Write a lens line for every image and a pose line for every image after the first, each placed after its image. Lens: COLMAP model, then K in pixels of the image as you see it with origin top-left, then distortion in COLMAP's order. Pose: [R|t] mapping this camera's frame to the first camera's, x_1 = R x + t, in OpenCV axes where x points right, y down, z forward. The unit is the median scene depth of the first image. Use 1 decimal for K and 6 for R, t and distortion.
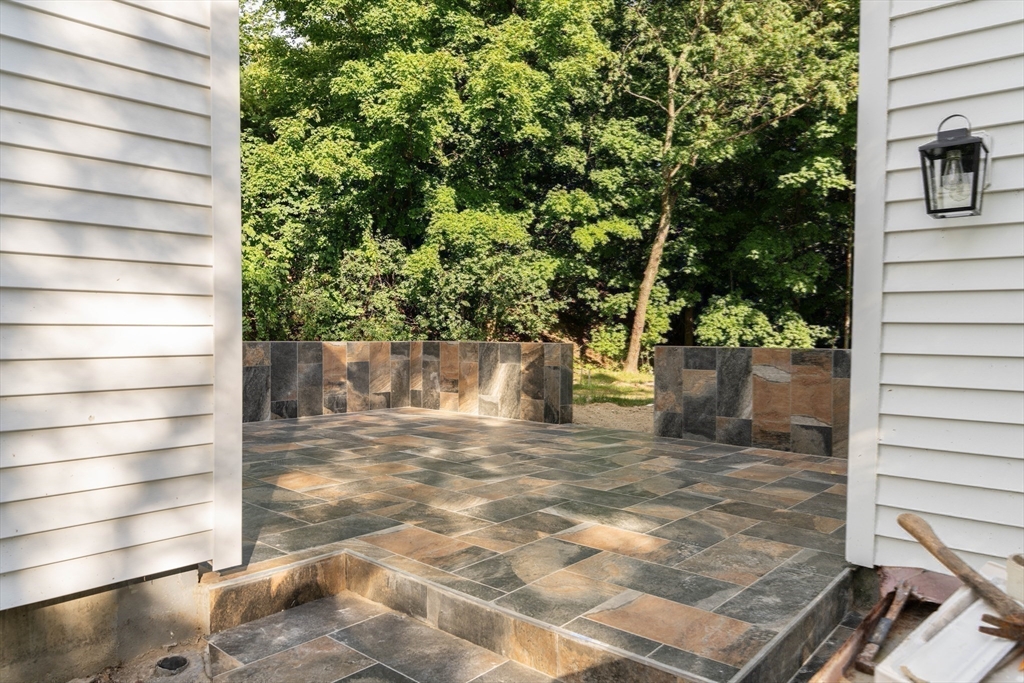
lens RADIAL K [[705.9, 0, 516.4], [0, 705.9, 344.3], [0, 0, 1]] dist [0.019851, -0.032005]
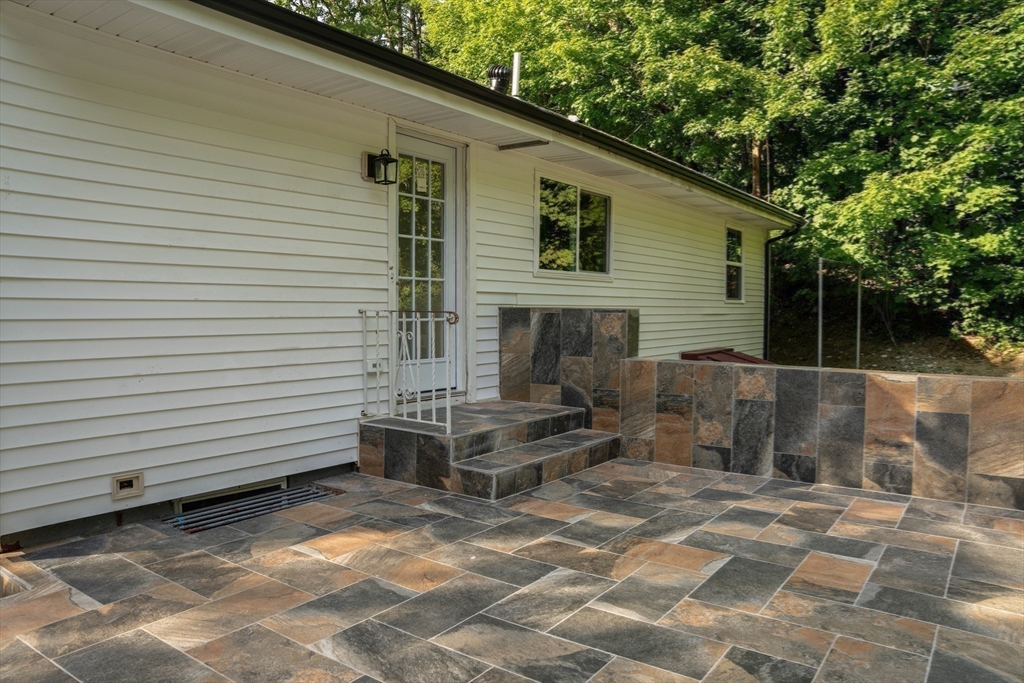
lens RADIAL K [[729.3, 0, 512.0], [0, 729.3, 341.5], [0, 0, 1]] dist [-0.174416, 0.122480]
pose [[0.094943, 0.043744, -0.994521, 0.156131], [-0.026075, 0.998801, 0.041443, -0.024551], [0.995141, 0.021997, 0.095969, 0.313160]]
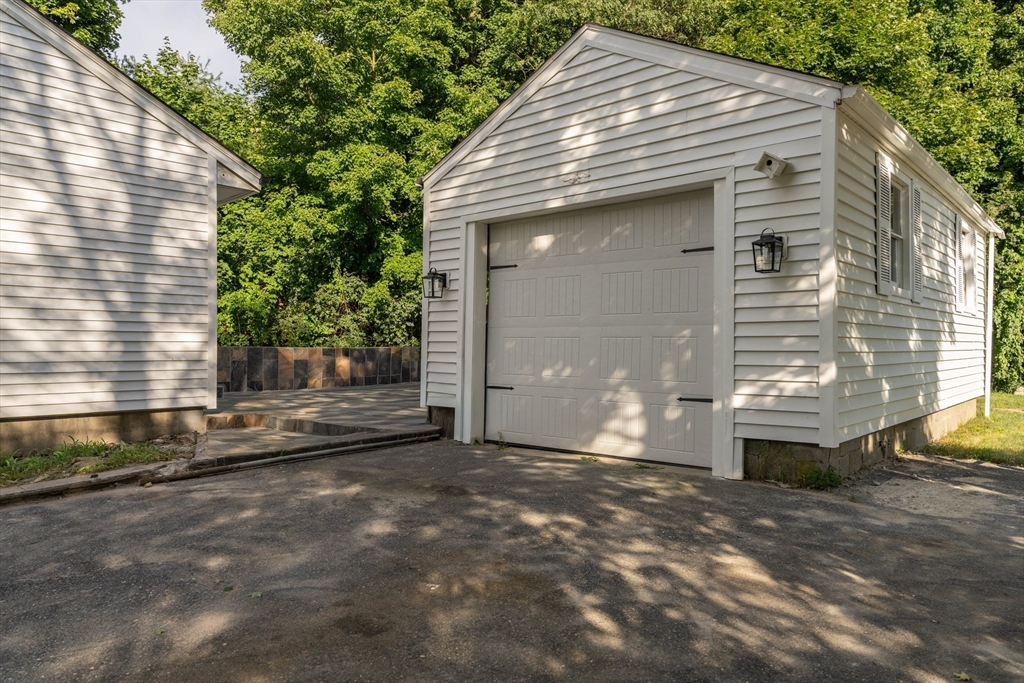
lens RADIAL K [[705.9, 0, 516.4], [0, 705.9, 344.3], [0, 0, 1]] dist [0.019851, -0.032005]
pose [[0.999854, 0.002278, -0.016908, 0.167606], [-0.002753, 0.999602, -0.028090, 0.017671], [0.016837, 0.028132, 0.999462, -0.357892]]
